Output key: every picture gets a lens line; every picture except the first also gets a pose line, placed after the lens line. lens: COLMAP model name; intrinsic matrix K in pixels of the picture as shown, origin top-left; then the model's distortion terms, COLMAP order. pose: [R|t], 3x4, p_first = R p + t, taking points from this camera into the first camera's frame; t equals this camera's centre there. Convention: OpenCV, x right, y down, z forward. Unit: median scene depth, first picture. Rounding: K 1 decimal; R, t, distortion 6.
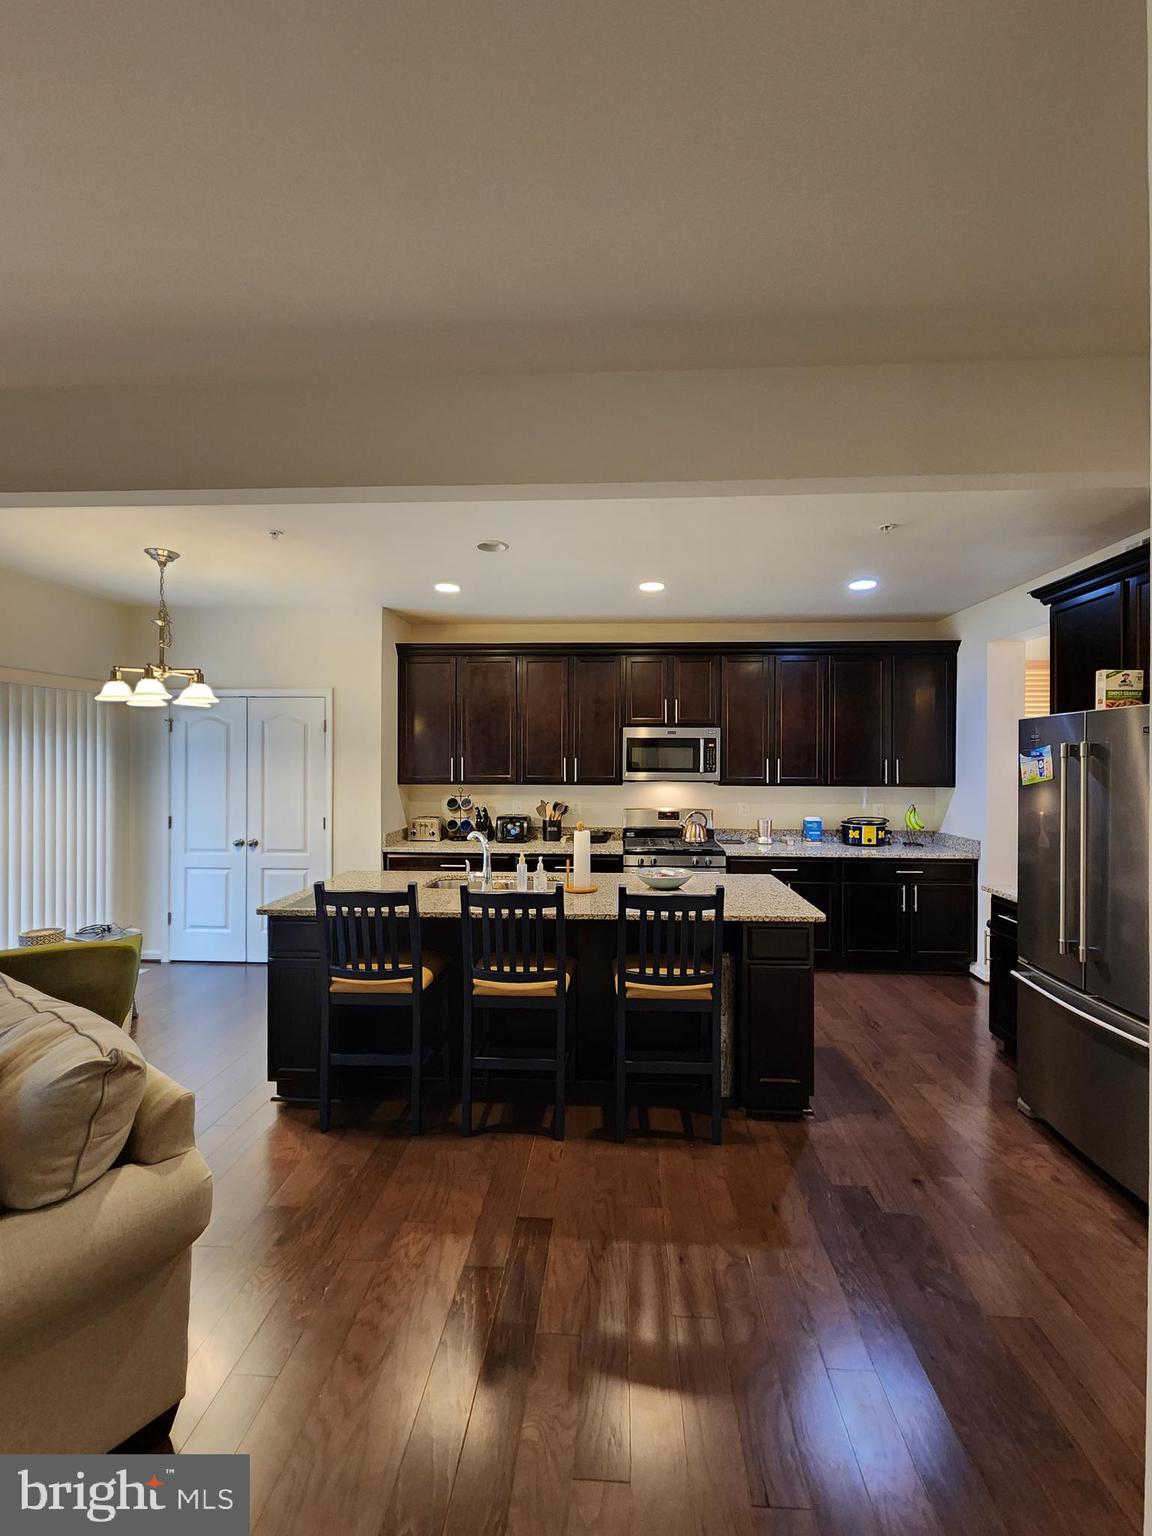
lens RADIAL K [[631.7, 0, 584.9], [0, 631.7, 759.7], [0, 0, 1]] dist [-0.002647, 0.000328]
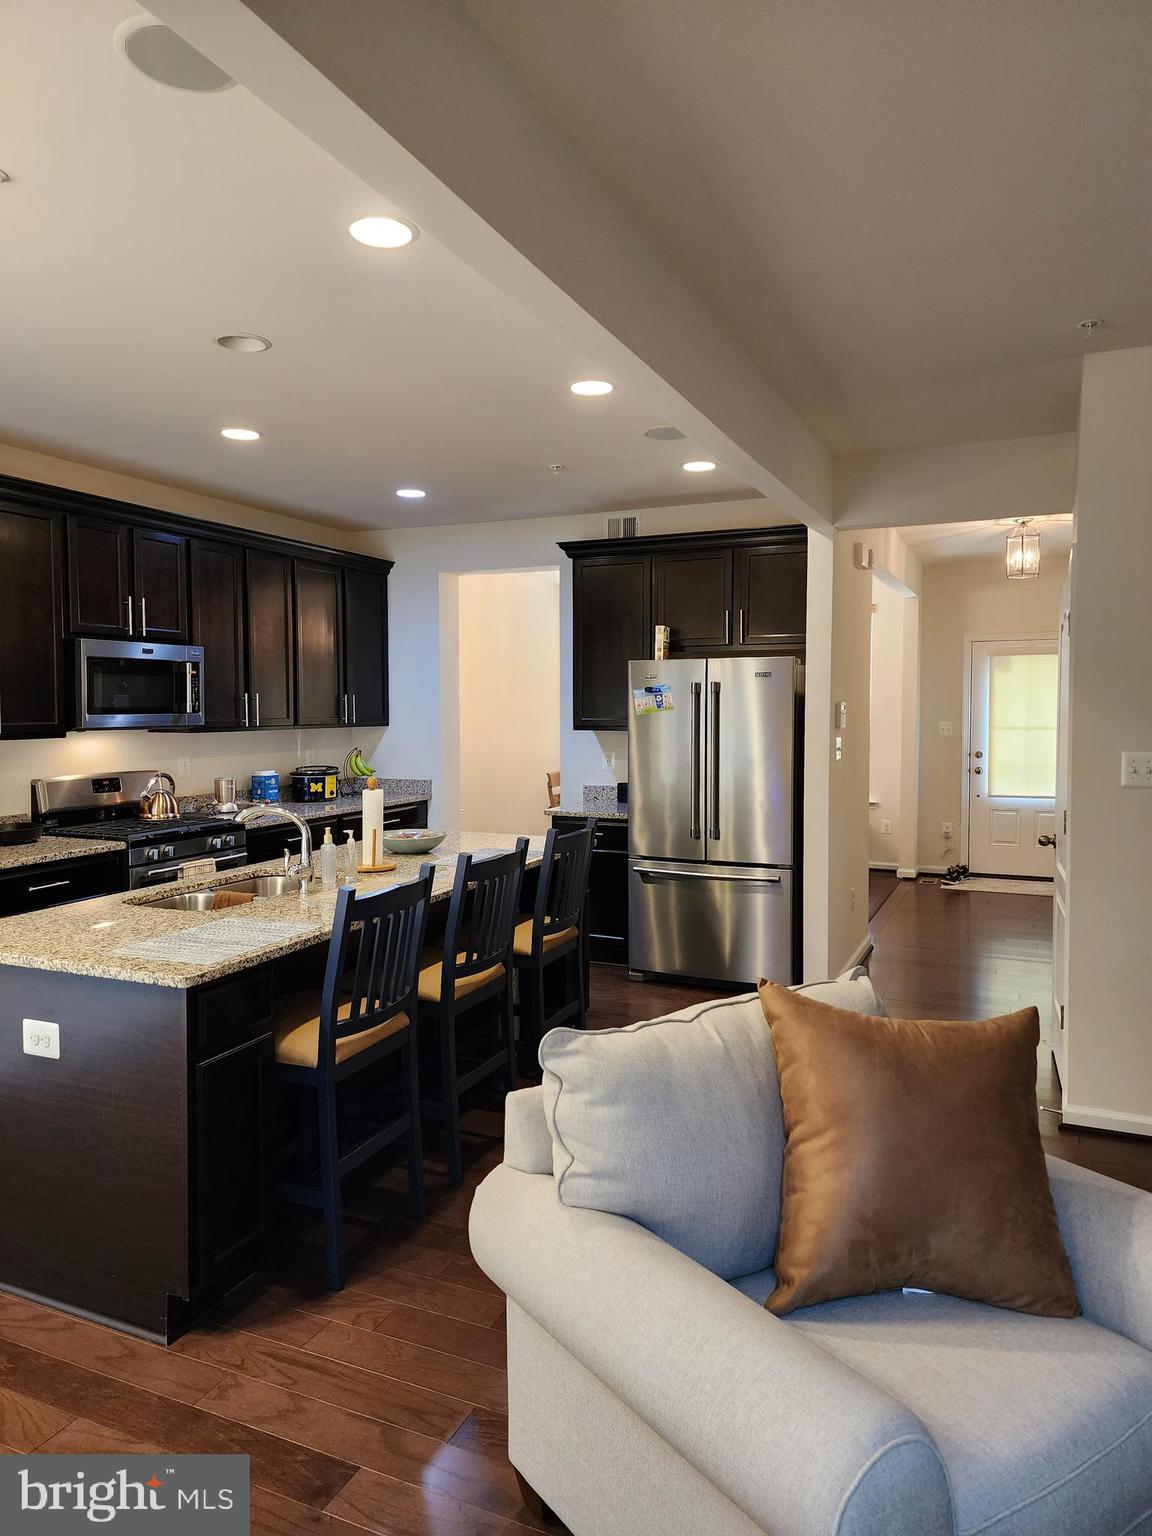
lens RADIAL K [[1032.4, 0, 572.9], [0, 1032.4, 769.6], [0, 0, 1]] dist [0.066045, -0.026373]
pose [[0.342715, -0.065851, 0.937129, -1.263105], [0.000371, 0.997550, 0.069961, 0.004831], [-0.939439, -0.023629, 0.341900, 0.431936]]
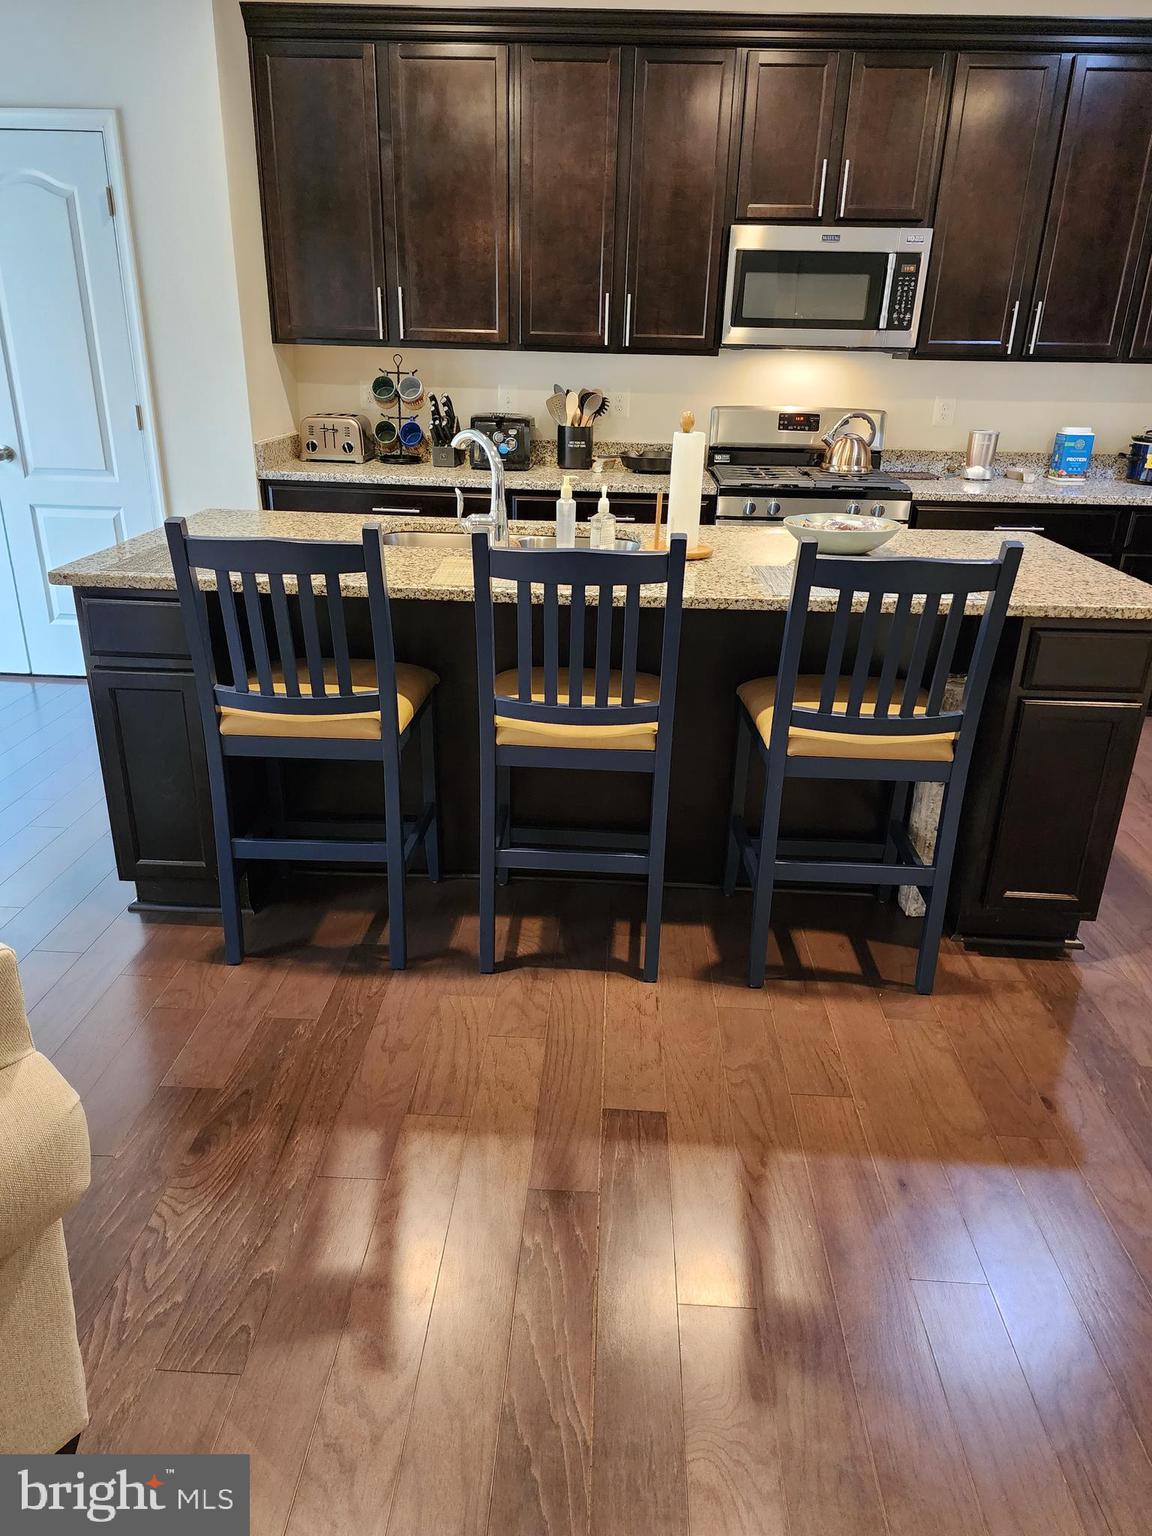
lens RADIAL K [[1032.4, 0, 572.8], [0, 1032.4, 756.2], [0, 0, 1]] dist [0.066045, -0.026373]
pose [[0.999670, 0.018164, 0.018167, -0.124627], [-0.023611, 0.928288, 0.371112, 0.056444], [-0.010123, -0.371419, 0.928410, 0.184216]]
